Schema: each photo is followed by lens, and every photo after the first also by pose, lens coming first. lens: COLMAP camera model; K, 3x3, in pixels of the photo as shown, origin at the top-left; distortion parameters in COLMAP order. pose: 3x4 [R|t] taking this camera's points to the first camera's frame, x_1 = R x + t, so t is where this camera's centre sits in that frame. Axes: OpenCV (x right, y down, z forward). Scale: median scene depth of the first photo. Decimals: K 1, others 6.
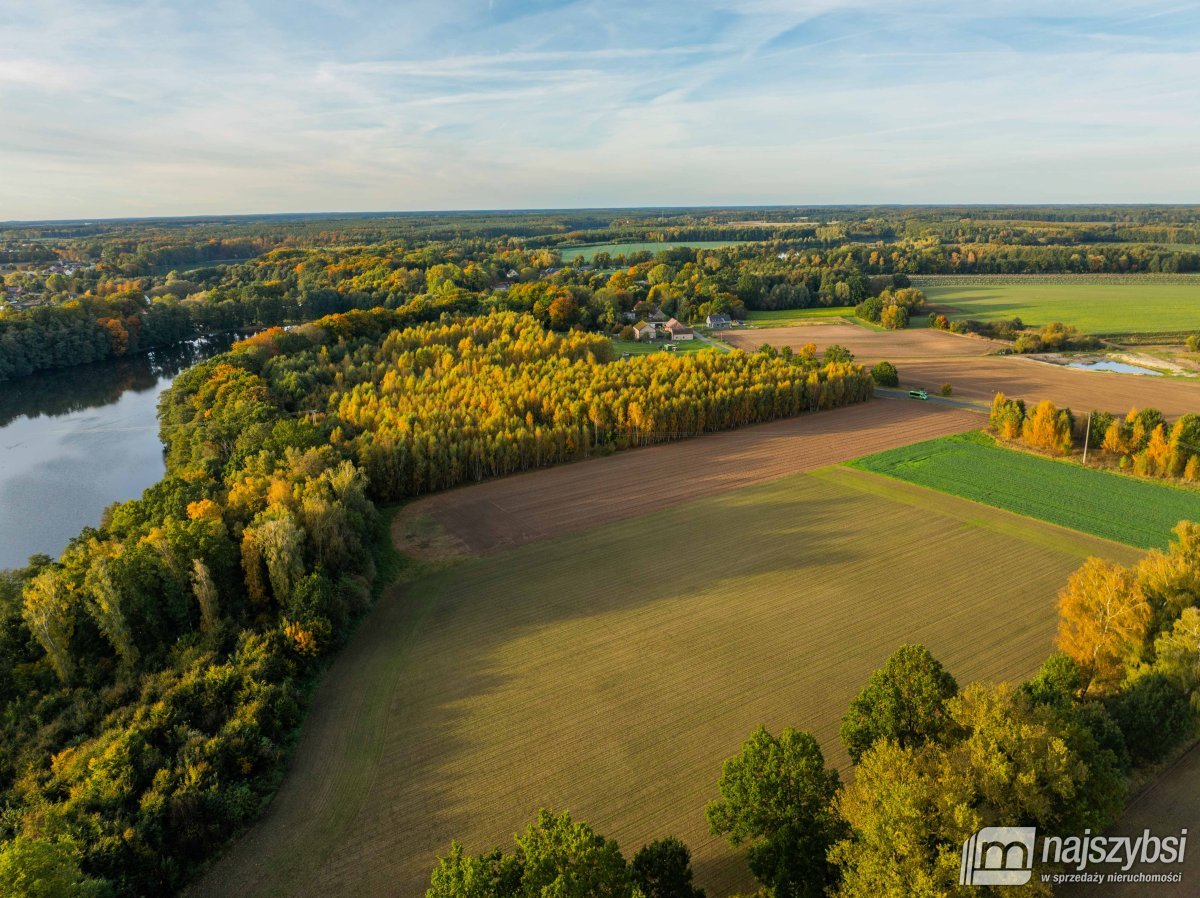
lens RADIAL K [[849.8, 0, 572.7], [0, 849.8, 421.2], [0, 0, 1]] dist [-0.037808, 0.006337]
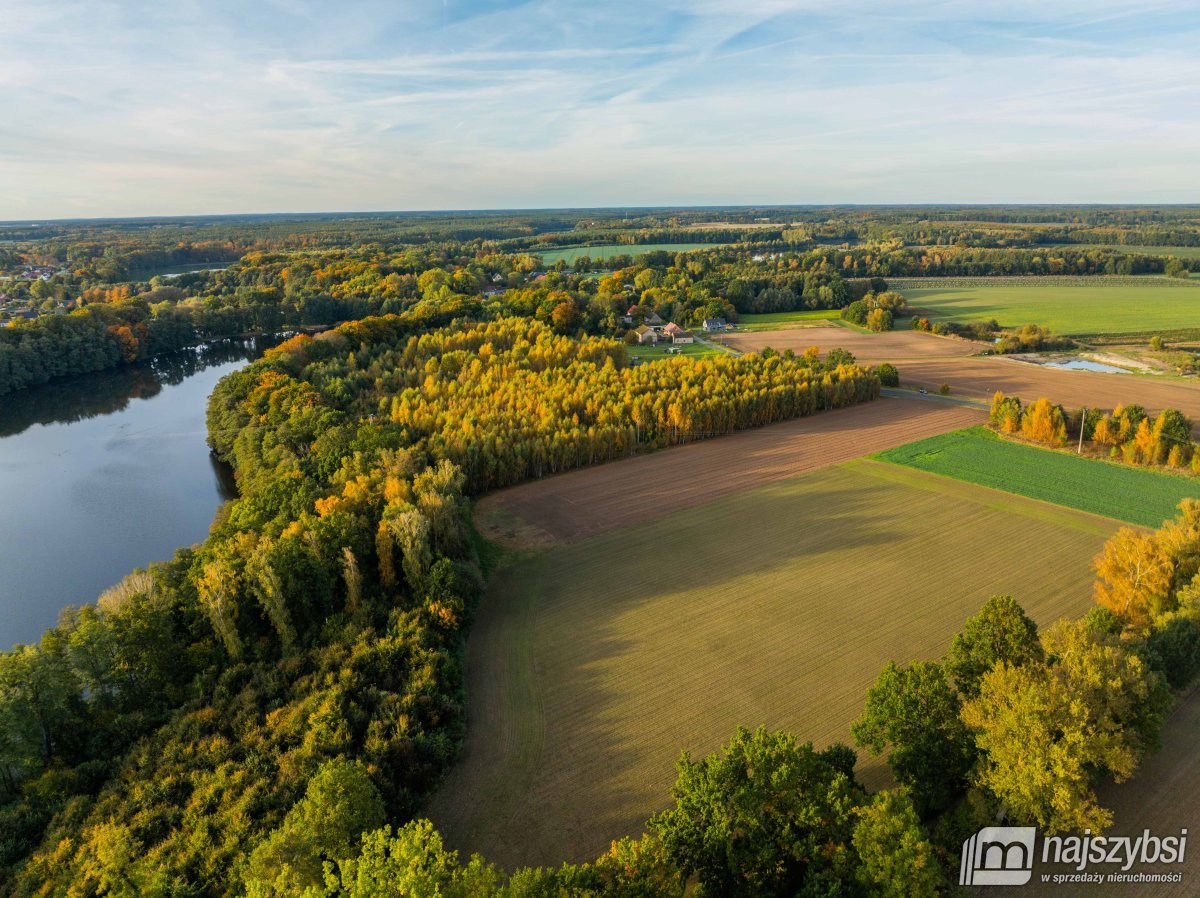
lens RADIAL K [[852.6, 0, 570.4], [0, 852.6, 423.0], [0, 0, 1]] dist [-0.041153, 0.009771]
pose [[0.998866, -0.012136, 0.046047, -0.092959], [0.012069, 0.999926, 0.001723, -0.000848], [-0.046065, -0.001165, 0.998938, -0.072206]]
